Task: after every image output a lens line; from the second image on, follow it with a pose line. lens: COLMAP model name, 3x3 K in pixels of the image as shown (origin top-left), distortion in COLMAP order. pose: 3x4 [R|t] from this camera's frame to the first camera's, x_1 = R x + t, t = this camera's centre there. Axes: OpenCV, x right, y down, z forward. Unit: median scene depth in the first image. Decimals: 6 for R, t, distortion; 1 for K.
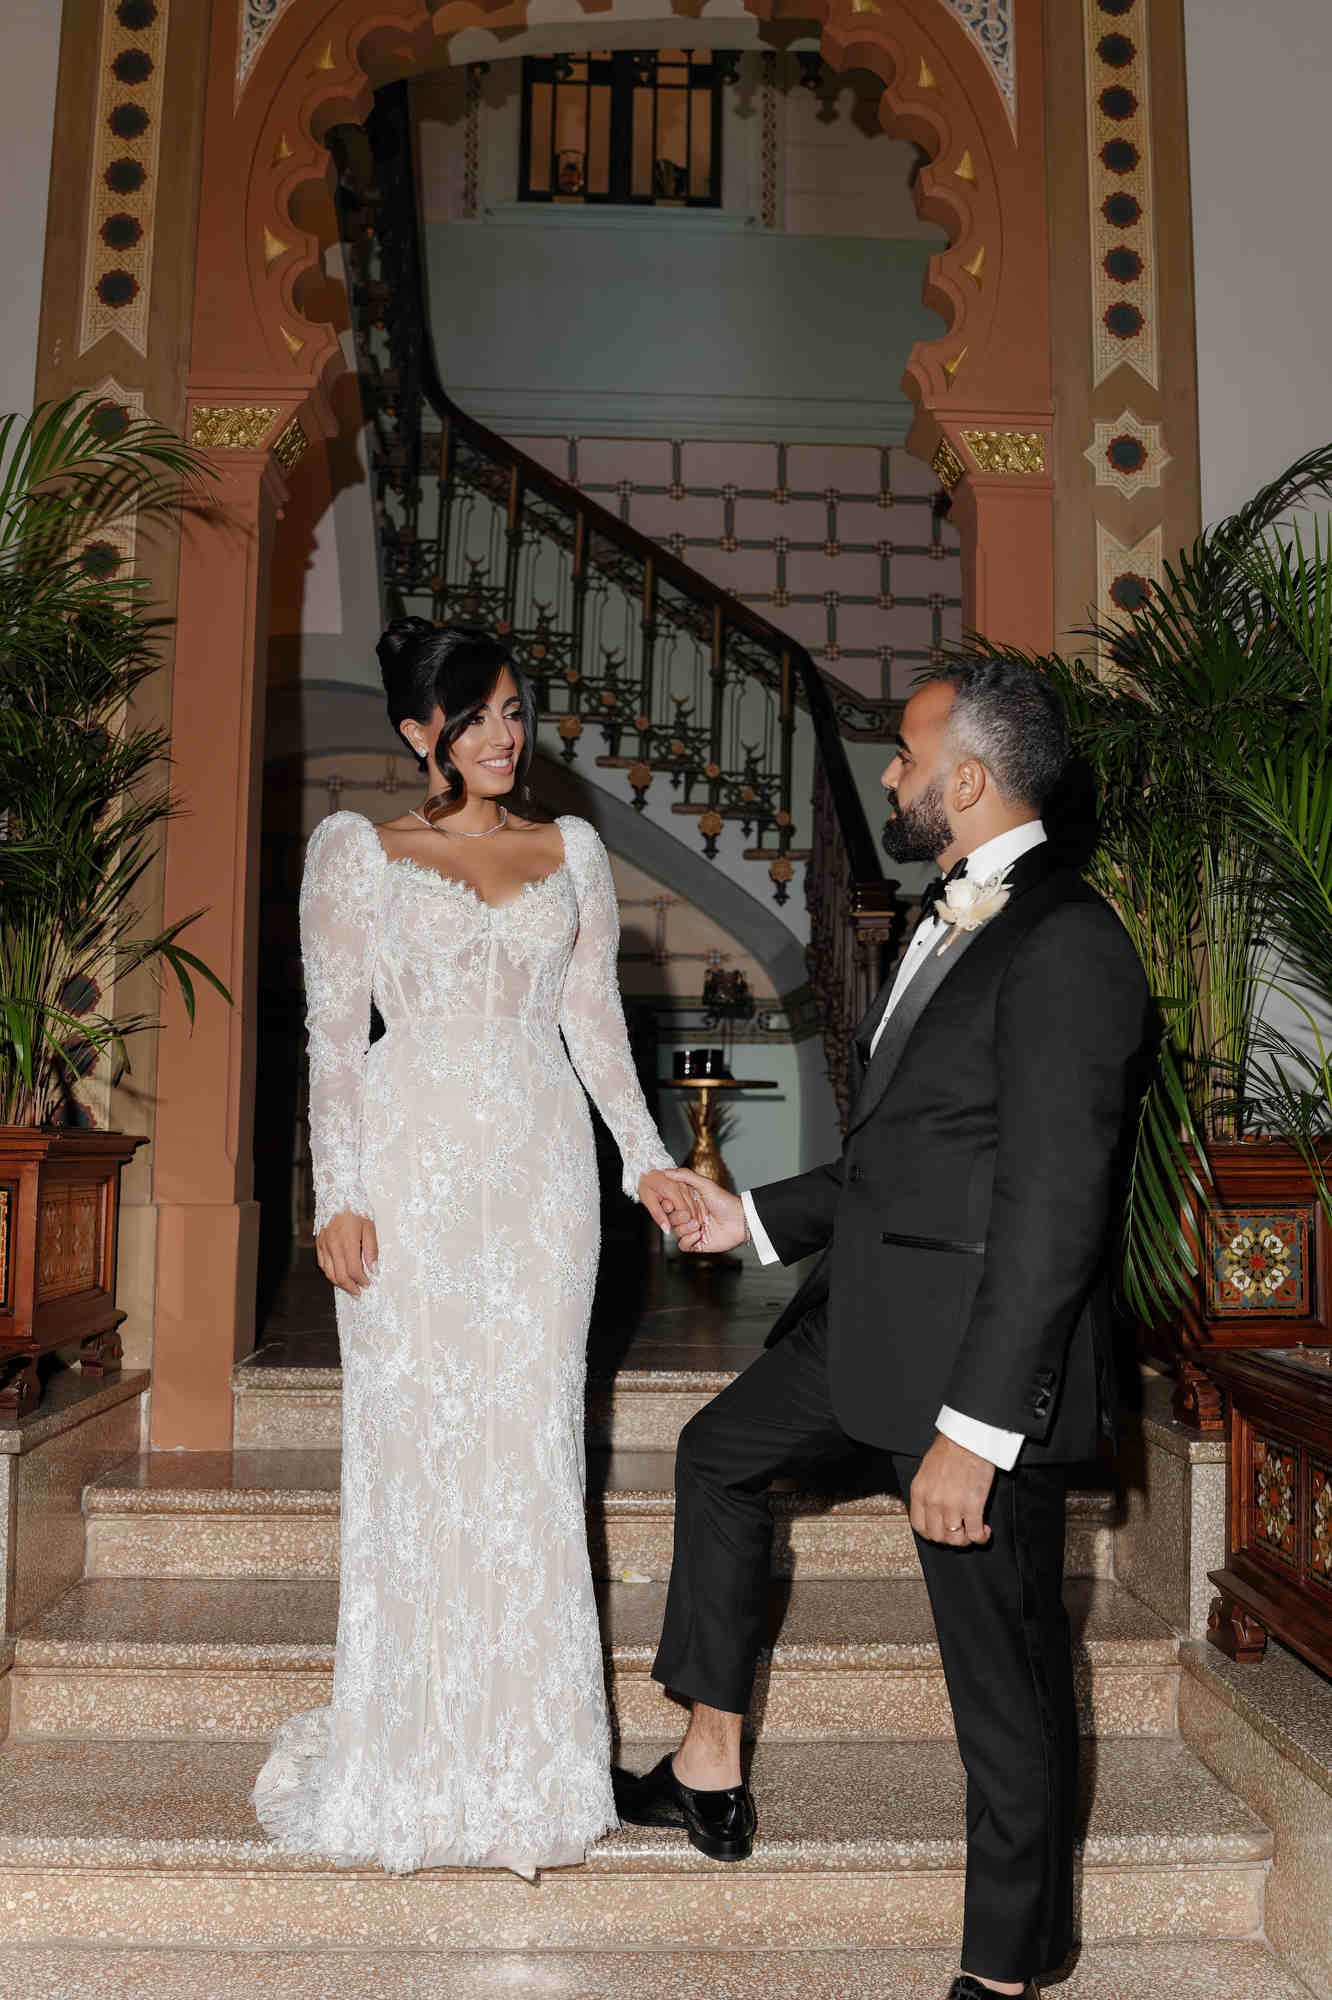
lens RADIAL K [[1691.7, 0, 674.7], [0, 1691.7, 1000.0], [0, 0, 1]] dist [-0.063873, -0.011934]
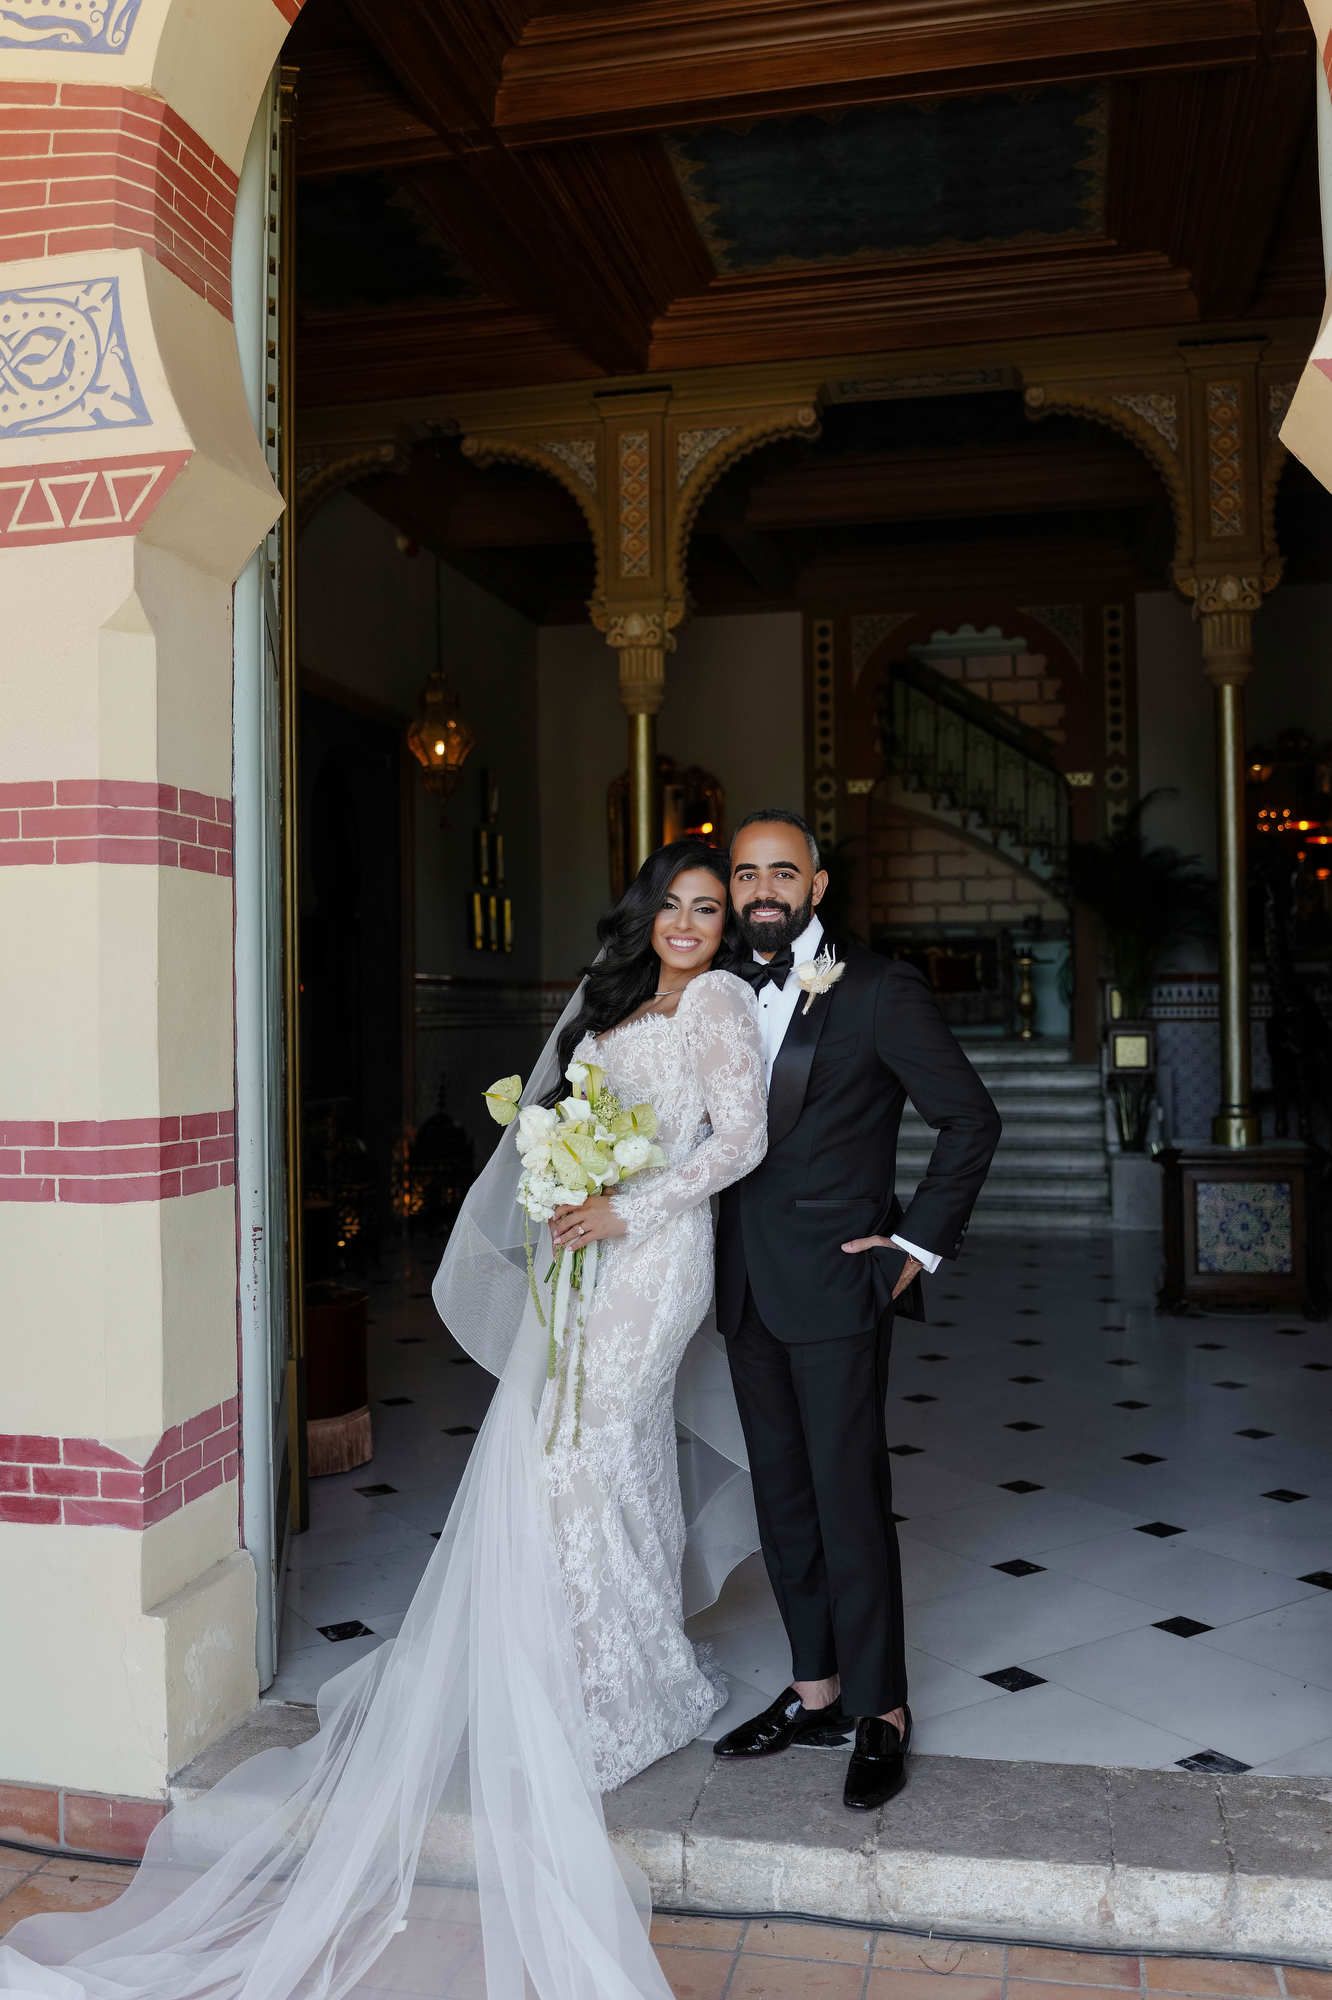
lens RADIAL K [[1691.7, 0, 628.4], [0, 1691.7, 993.7], [0, 0, 1]] dist [-0.063873, -0.011934]
pose [[0.960496, -0.028346, -0.276845, 0.248626], [0.046791, 0.997086, 0.060247, -0.136738], [0.274331, -0.070821, 0.959024, -2.618737]]
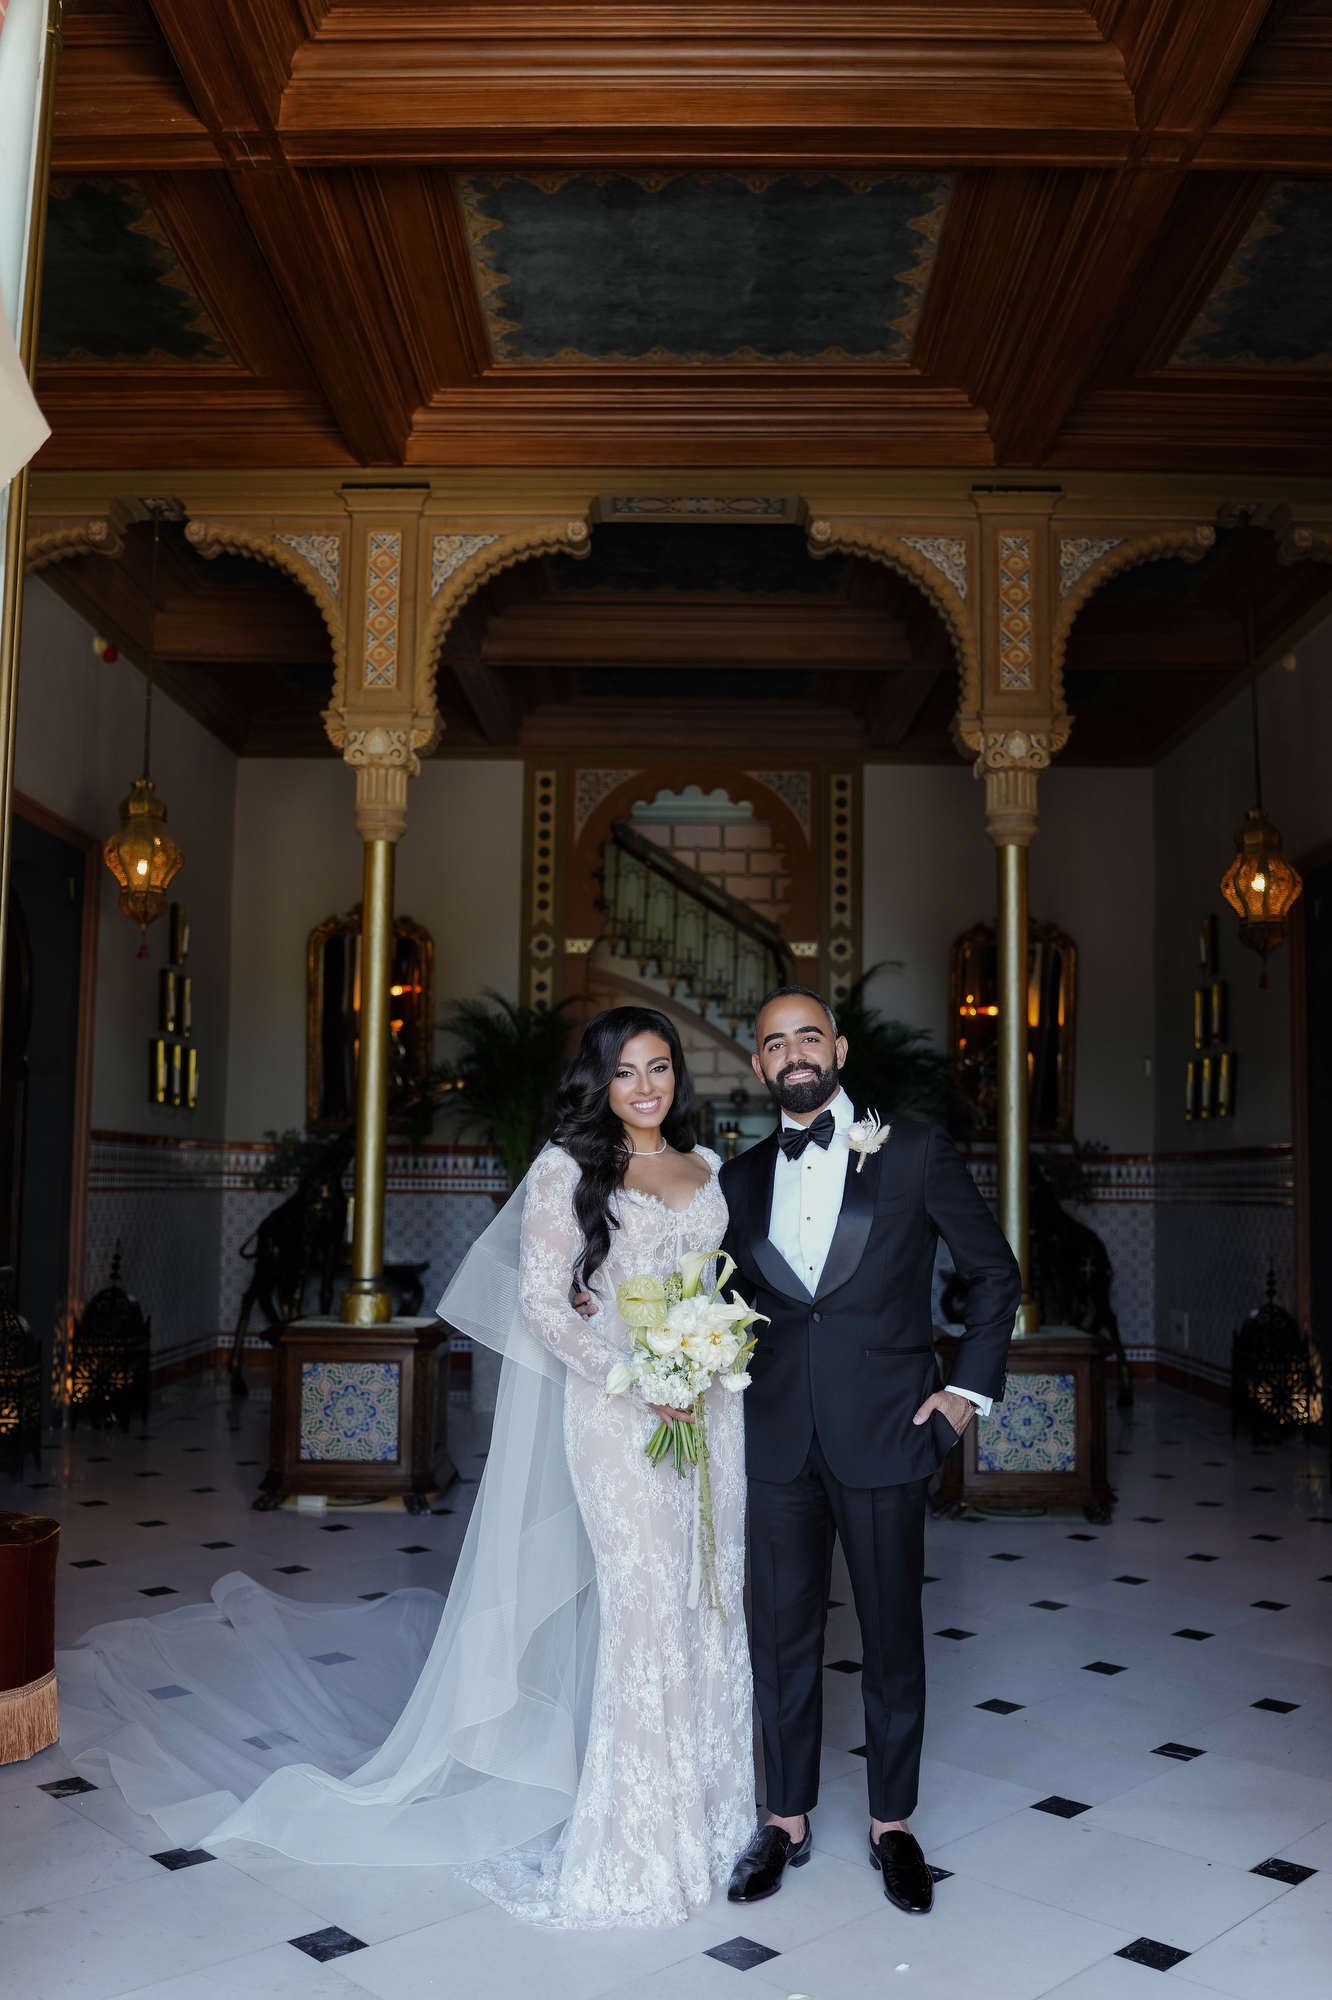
lens RADIAL K [[1691.7, 0, 650.8], [0, 1691.7, 1053.1], [0, 0, 1]] dist [-0.063873, -0.011934]
pose [[0.997841, -0.007888, -0.065197, 0.107966], [0.007850, 0.999969, -0.000840, -0.116273], [0.065202, 0.000326, 0.997872, -2.416515]]
